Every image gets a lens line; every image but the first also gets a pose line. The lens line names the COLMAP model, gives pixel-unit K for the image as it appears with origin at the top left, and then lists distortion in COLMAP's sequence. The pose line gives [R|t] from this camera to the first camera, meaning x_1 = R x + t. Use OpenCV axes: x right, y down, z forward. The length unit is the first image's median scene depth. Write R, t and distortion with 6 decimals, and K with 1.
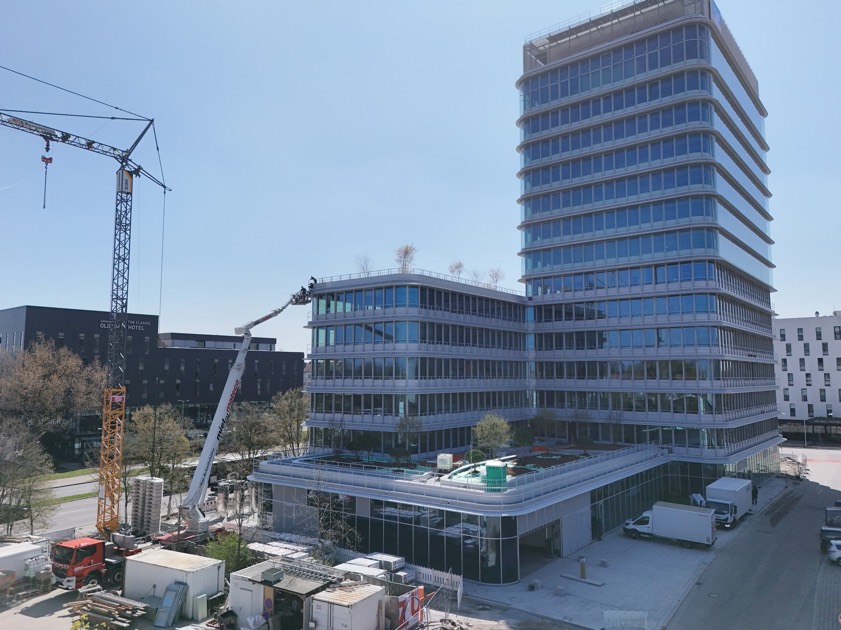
lens RADIAL K [[619.9, 0, 422.8], [0, 619.9, 318.6], [0, 0, 1]] dist [0.069091, -0.060903]
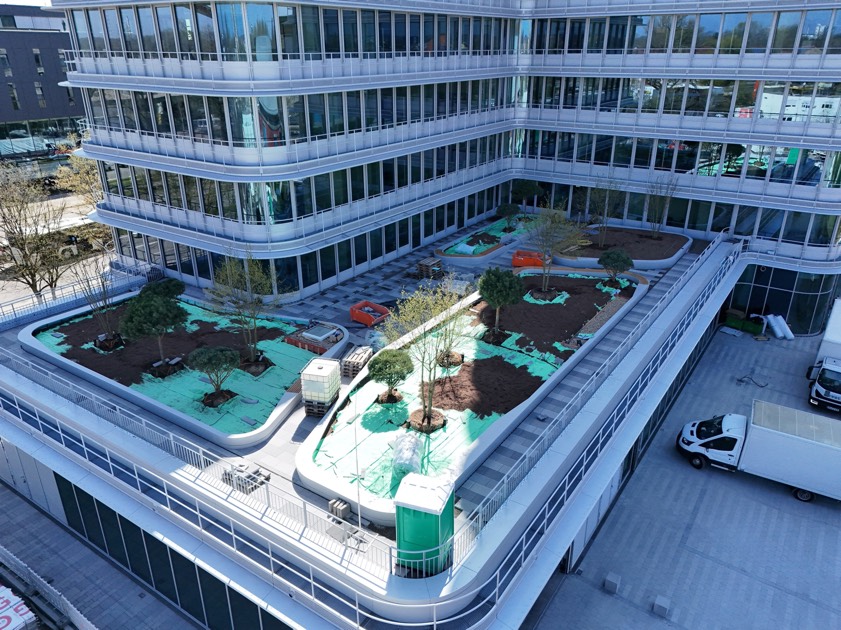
lens RADIAL K [[619.9, 0, 427.3], [0, 619.9, 299.9], [0, 0, 1]] dist [0.069091, -0.060903]
pose [[0.998598, -0.020184, 0.048939, 0.077743], [-0.004772, 0.886377, 0.462939, -0.018440], [-0.052722, -0.462524, 0.885038, 0.552647]]
